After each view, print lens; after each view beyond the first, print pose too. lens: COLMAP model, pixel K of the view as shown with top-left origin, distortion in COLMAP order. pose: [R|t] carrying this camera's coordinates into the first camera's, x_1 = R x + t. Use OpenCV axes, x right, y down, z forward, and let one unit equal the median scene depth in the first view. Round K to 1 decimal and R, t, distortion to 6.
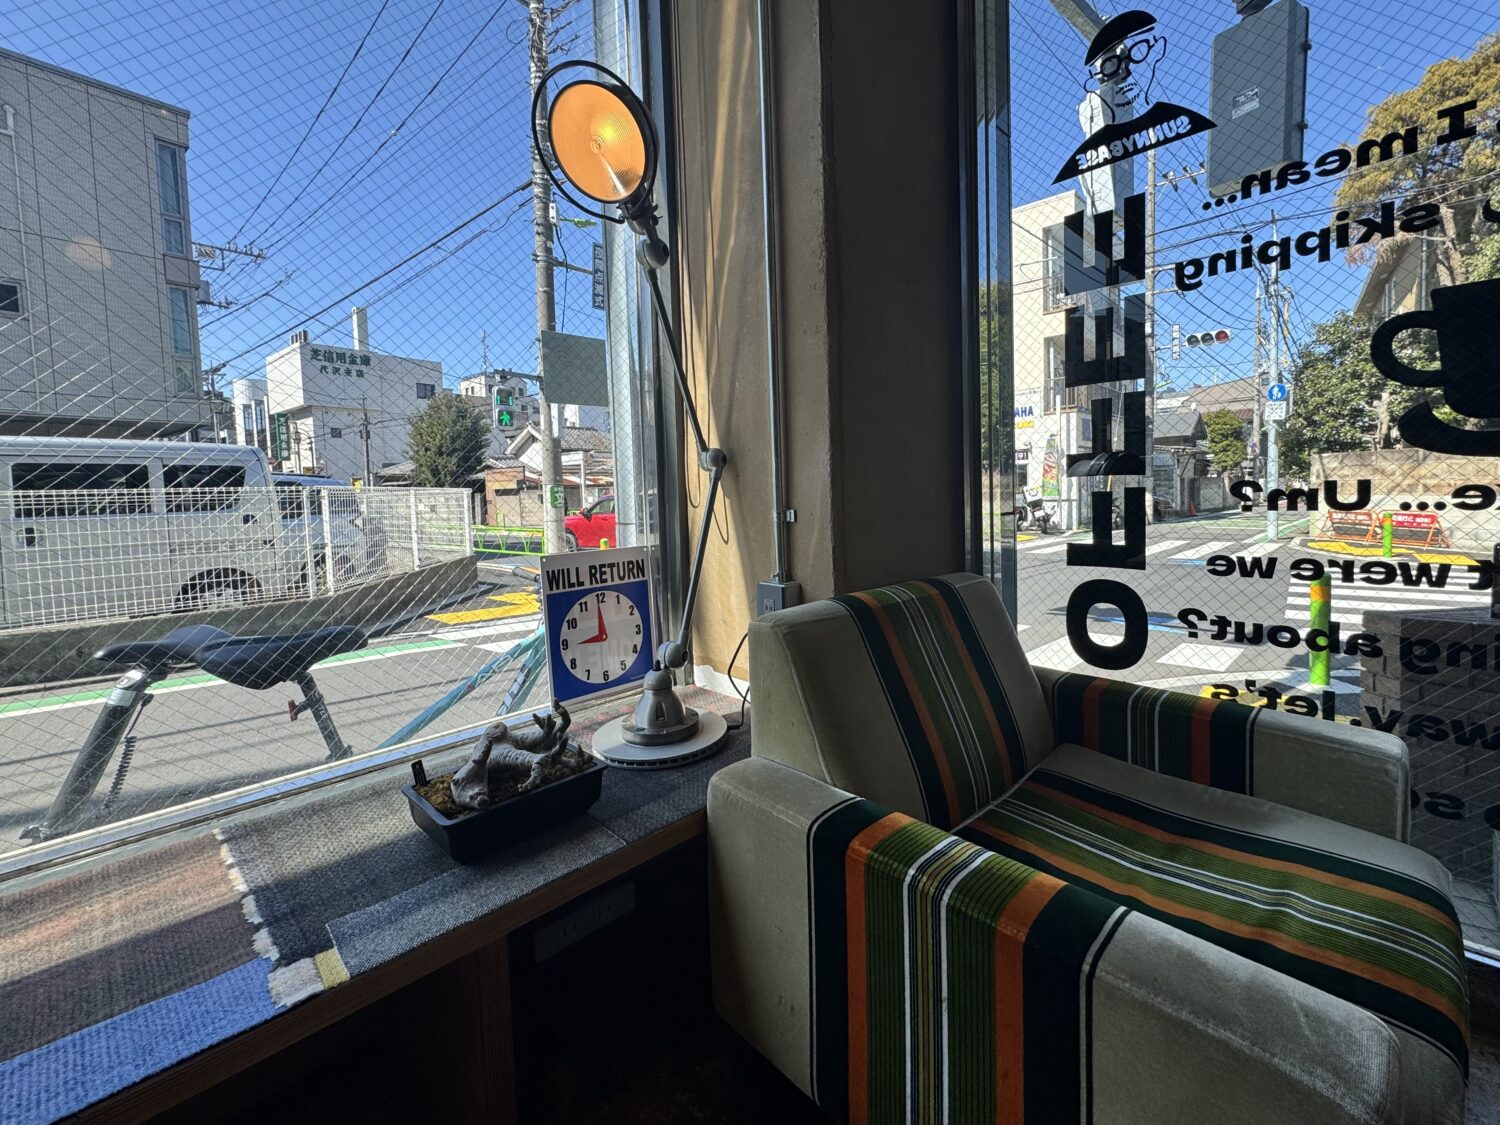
lens RADIAL K [[635.1, 0, 752.9], [0, 635.1, 535.7], [0, 0, 1]] dist [-0.002278, -0.000585]
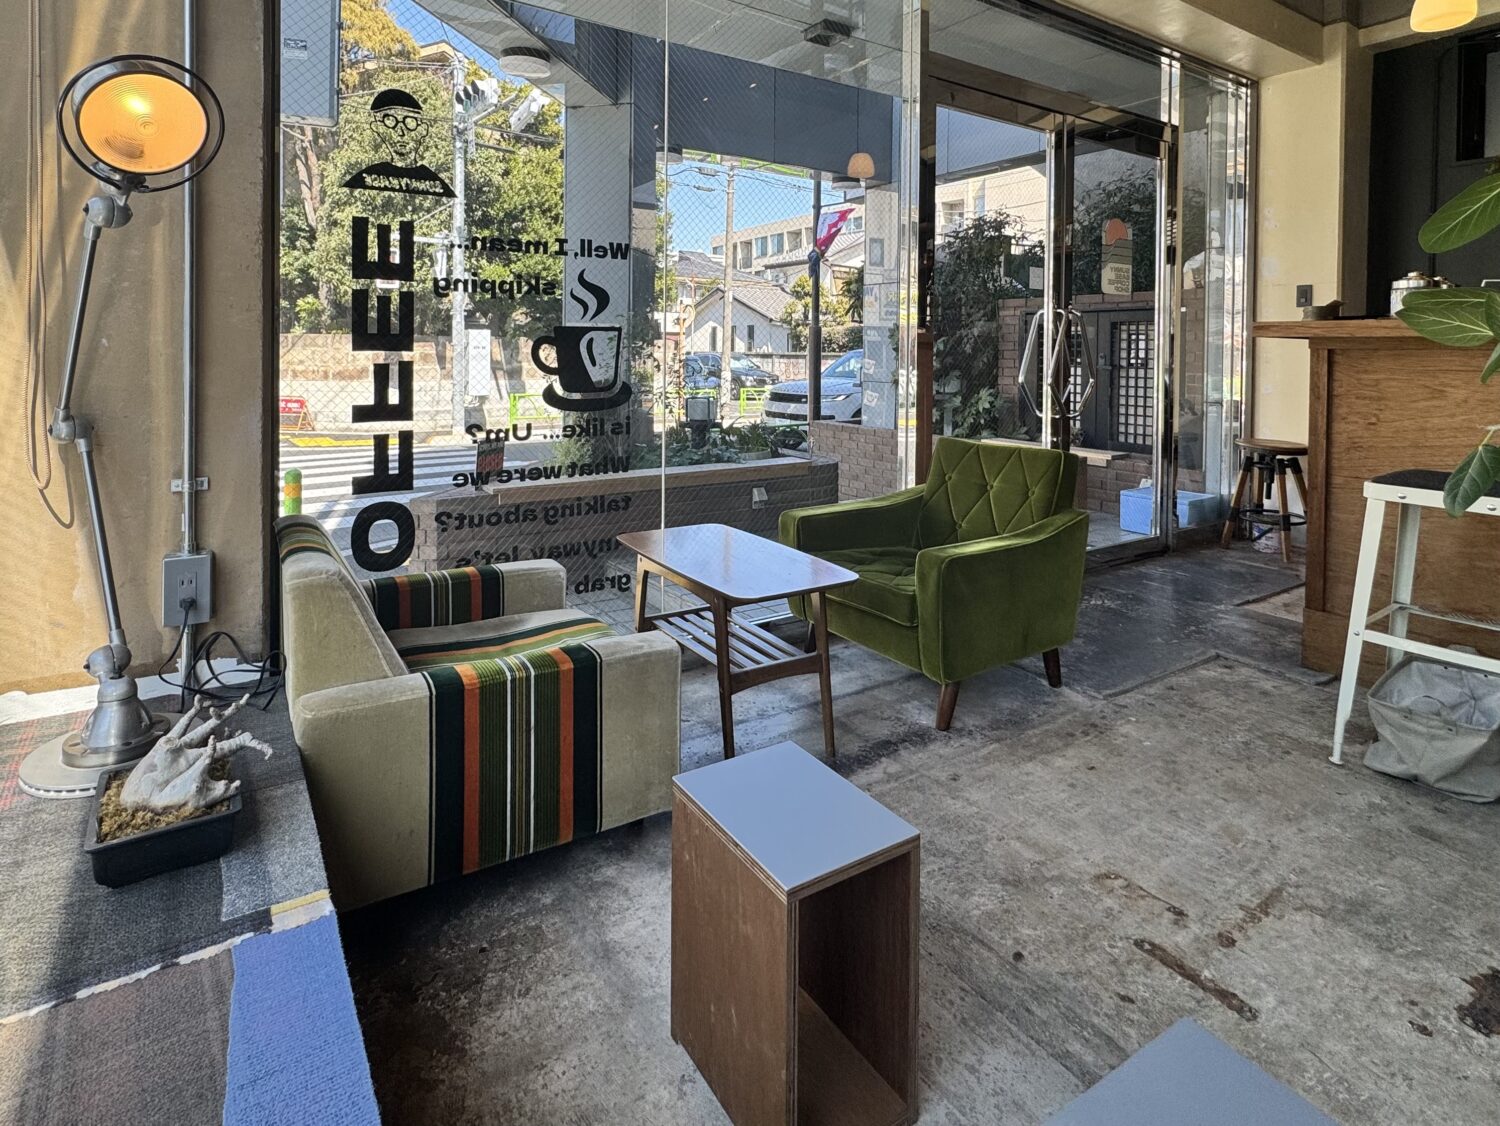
lens RADIAL K [[785.0, 0, 750.0], [0, 785.0, 563.0], [0, 0, 1]] dist [-0.000935, -0.000335]
pose [[0.226571, -0.223924, 0.947905, -1.069479], [0.062482, 0.974551, 0.215284, -0.139269], [-0.971988, 0.010449, 0.234797, -0.125397]]
